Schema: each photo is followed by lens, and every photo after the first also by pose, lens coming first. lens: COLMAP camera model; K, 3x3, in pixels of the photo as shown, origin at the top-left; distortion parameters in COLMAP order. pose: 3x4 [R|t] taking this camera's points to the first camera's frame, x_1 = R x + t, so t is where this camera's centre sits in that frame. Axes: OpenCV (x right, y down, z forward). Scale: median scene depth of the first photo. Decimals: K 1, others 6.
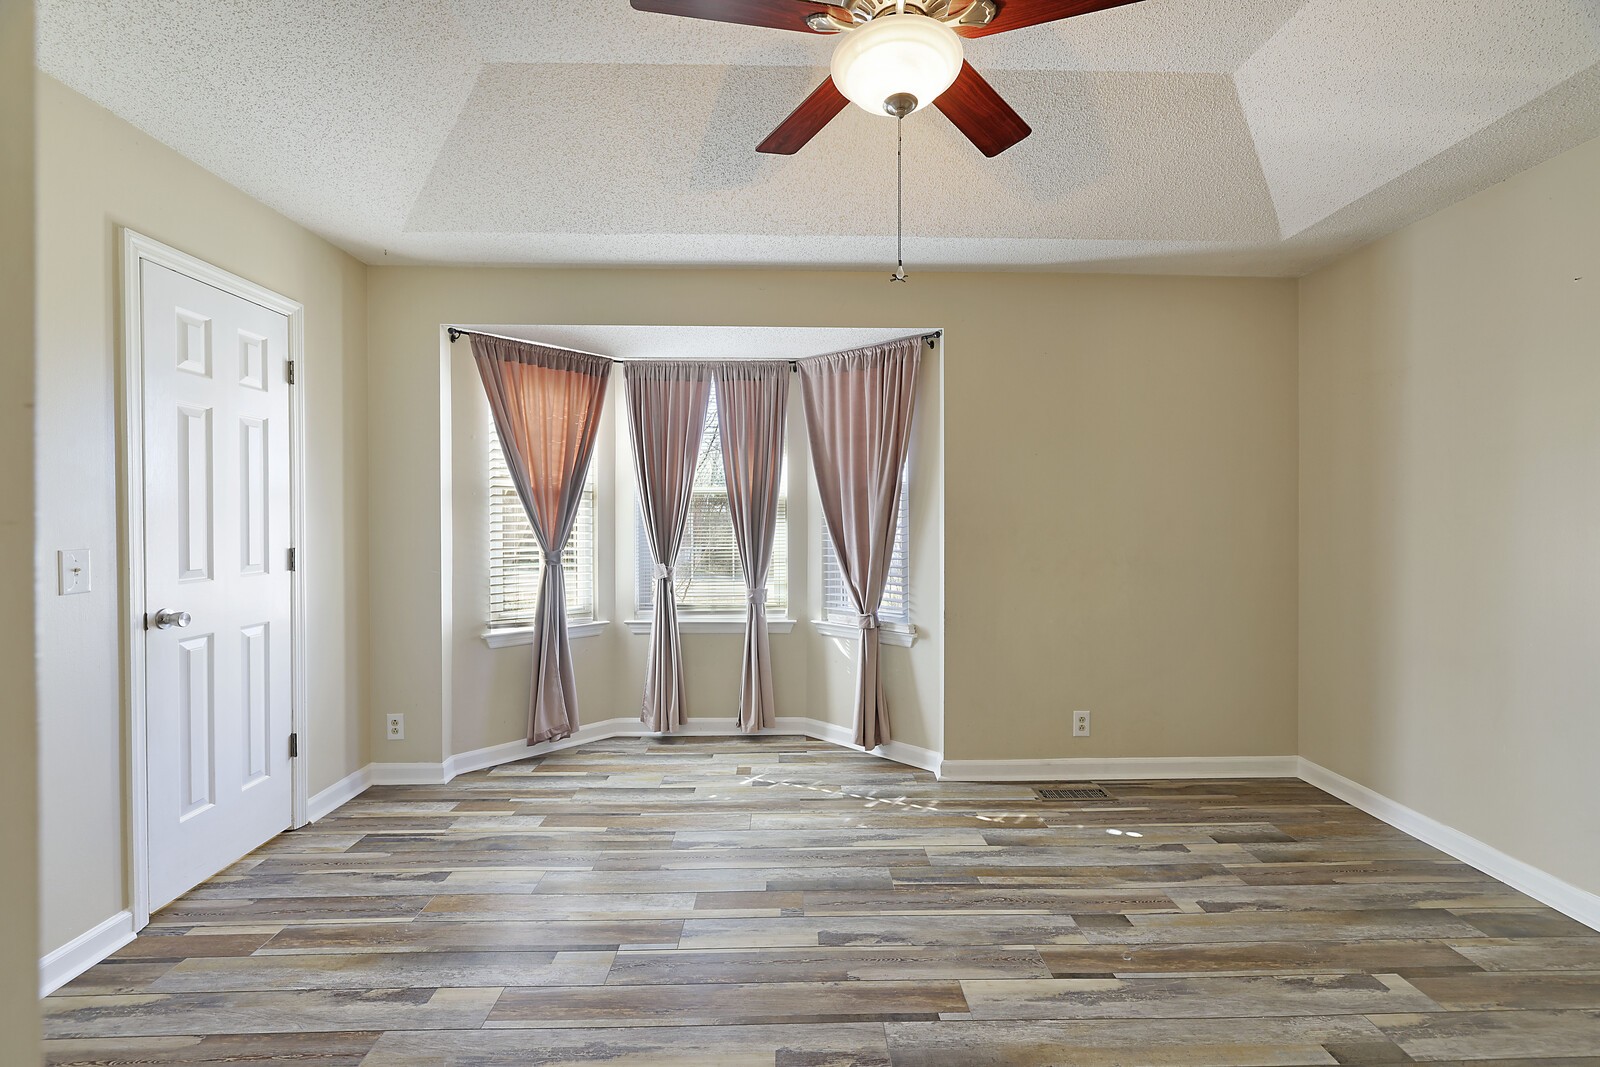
lens RADIAL K [[671.1, 0, 806.6], [0, 671.1, 535.7], [0, 0, 1]] dist [-0.000056, -0.000077]
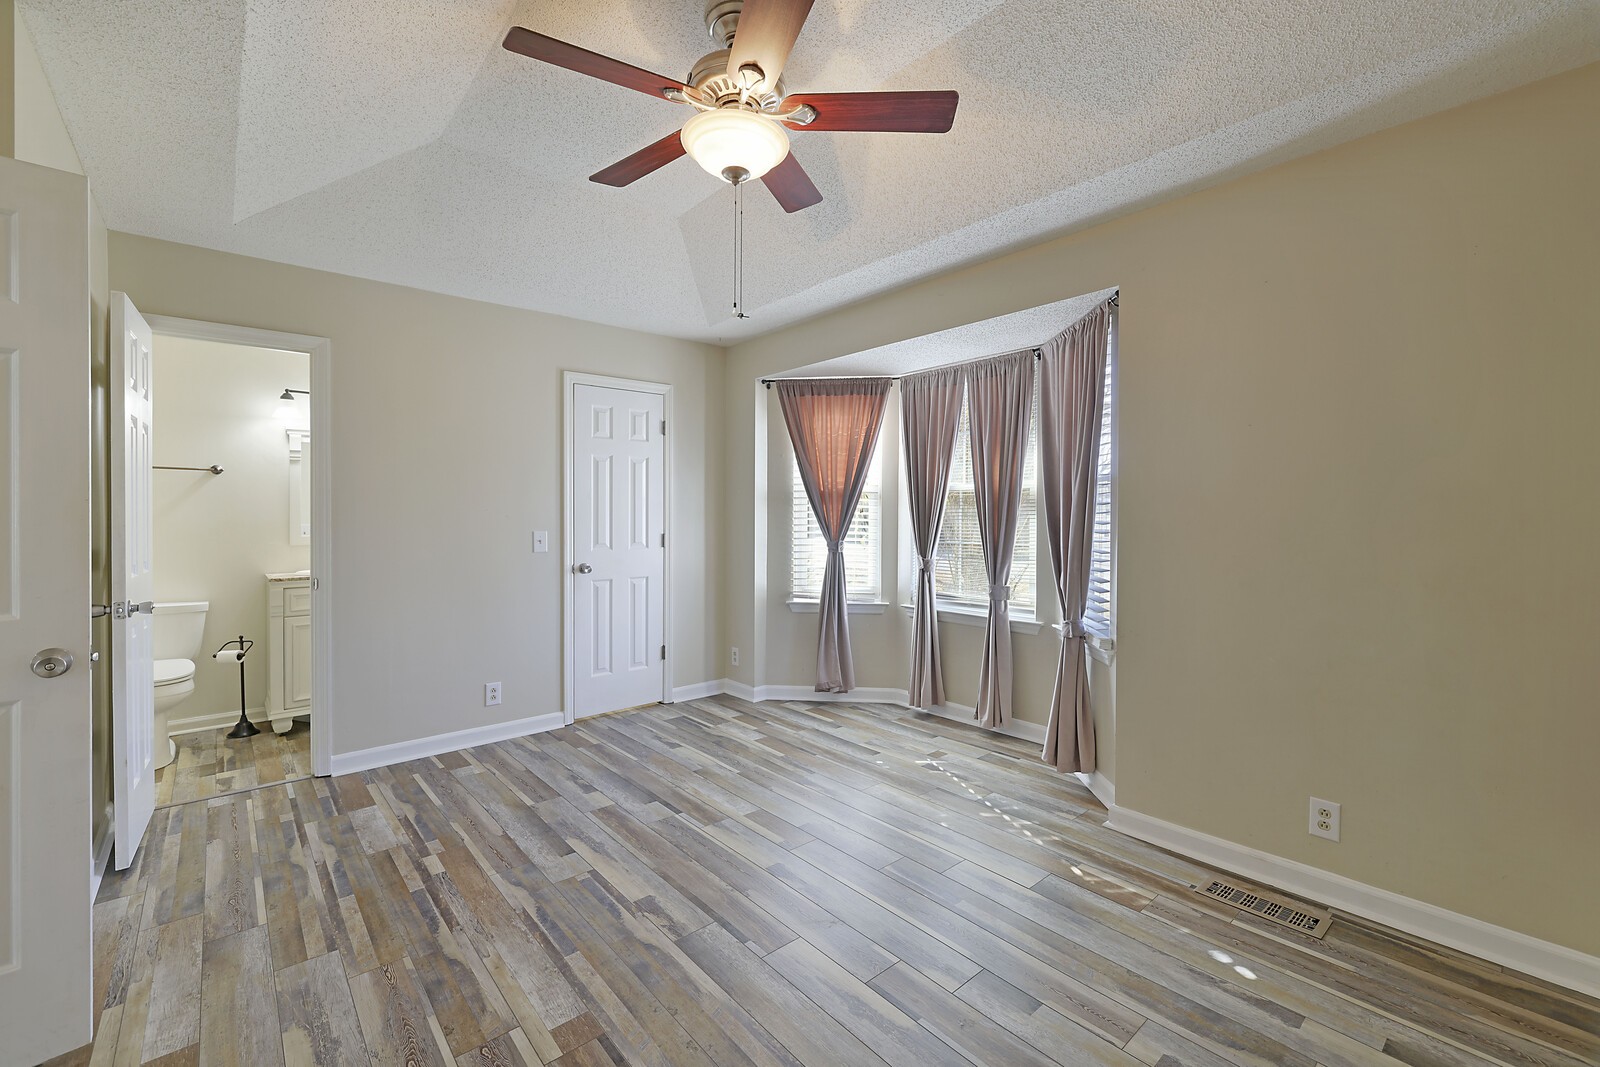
lens RADIAL K [[671.1, 0, 799.1], [0, 671.1, 529.5], [0, 0, 1]] dist [-0.000056, -0.000077]
pose [[0.633448, 0.013997, -0.773658, 0.584022], [-0.015121, 0.999869, 0.005709, -0.005359], [0.773637, 0.008082, 0.633577, 0.164023]]
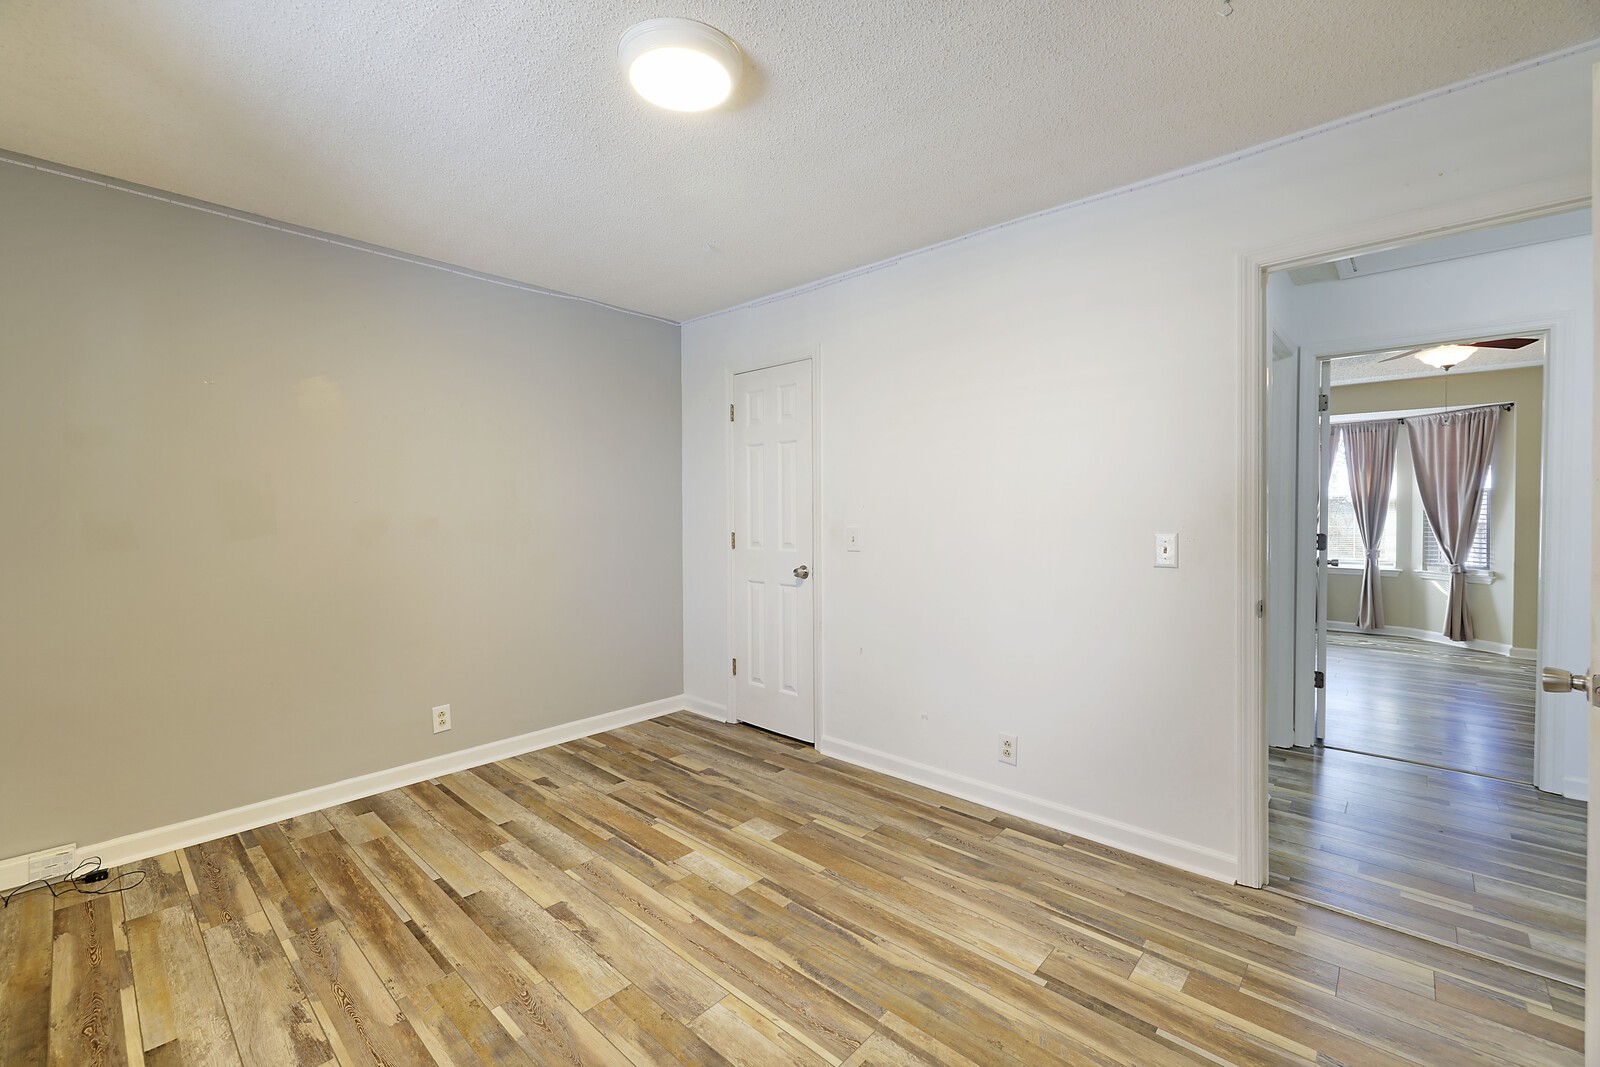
lens RADIAL K [[671.1, 0, 785.7], [0, 671.1, 520.6], [0, 0, 1]] dist [-0.000056, -0.000077]
pose [[0.706880, 0.009040, -0.707276, 0.095282], [-0.018440, 0.999814, -0.005650, 0.046013], [0.707093, 0.017036, 0.706915, -1.528034]]
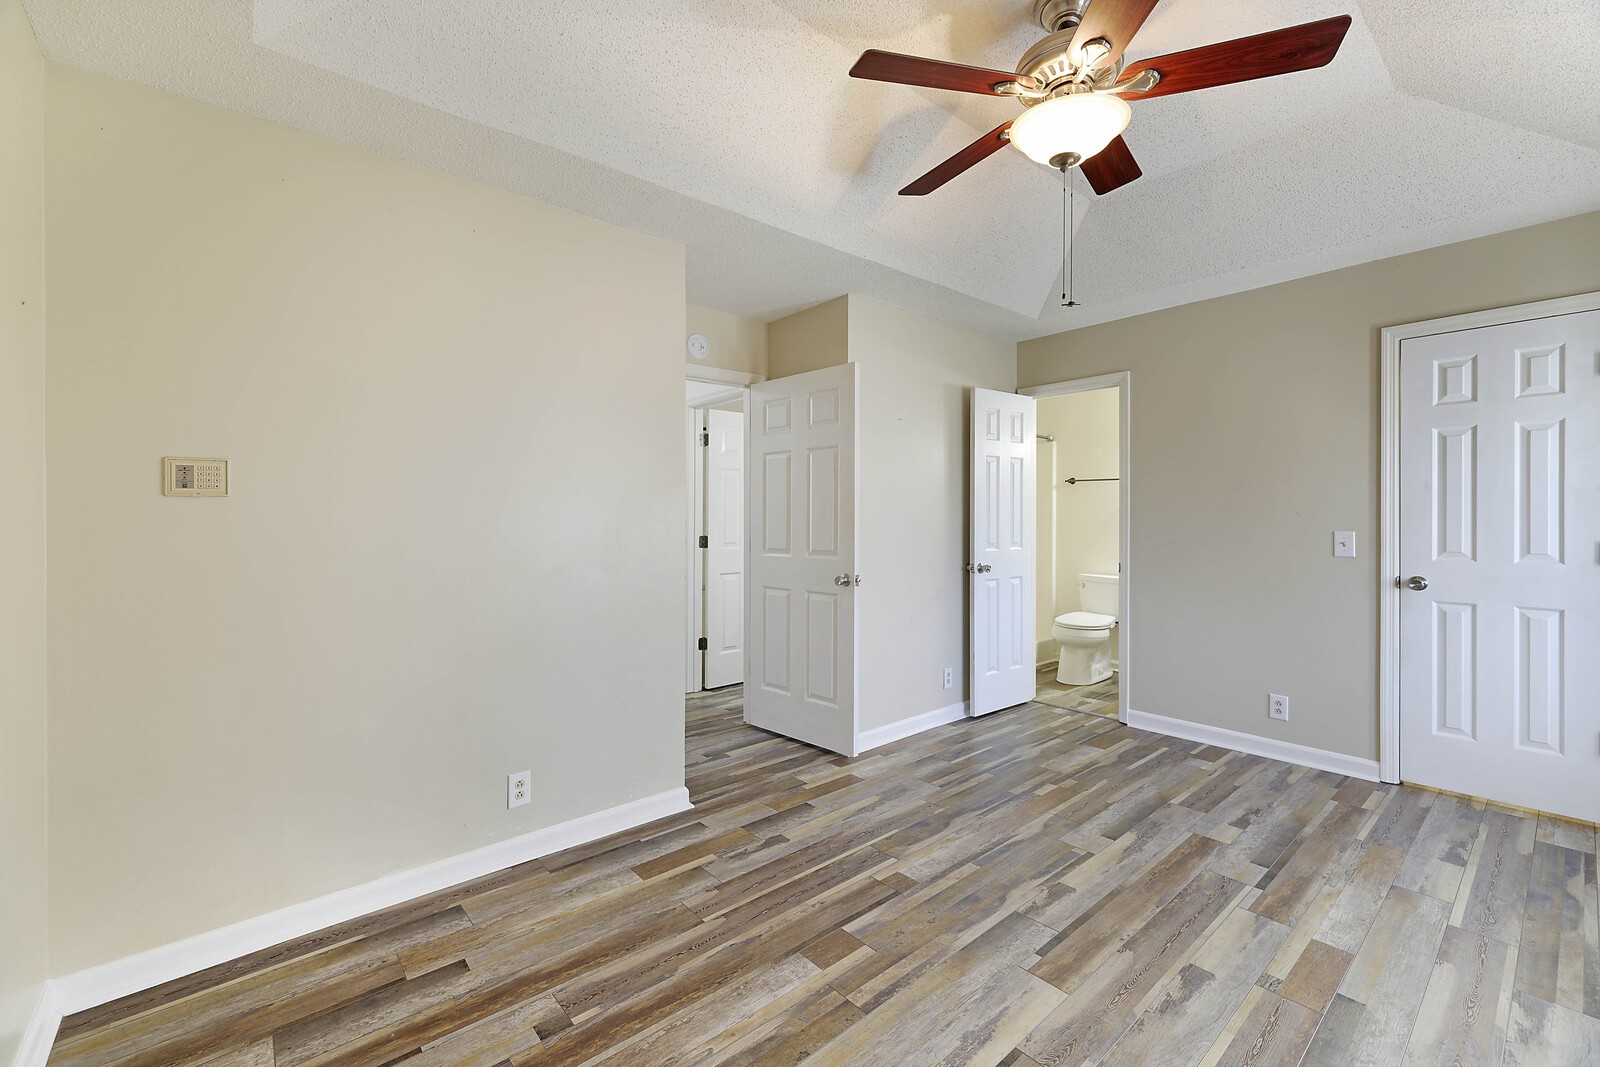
lens RADIAL K [[671.1, 0, 790.7], [0, 671.1, 514.5], [0, 0, 1]] dist [-0.000056, -0.000077]
pose [[-0.783706, 0.001405, -0.621131, 0.622672], [-0.009298, 0.999859, 0.013994, -0.019629], [0.621063, 0.016742, -0.783582, 0.819251]]
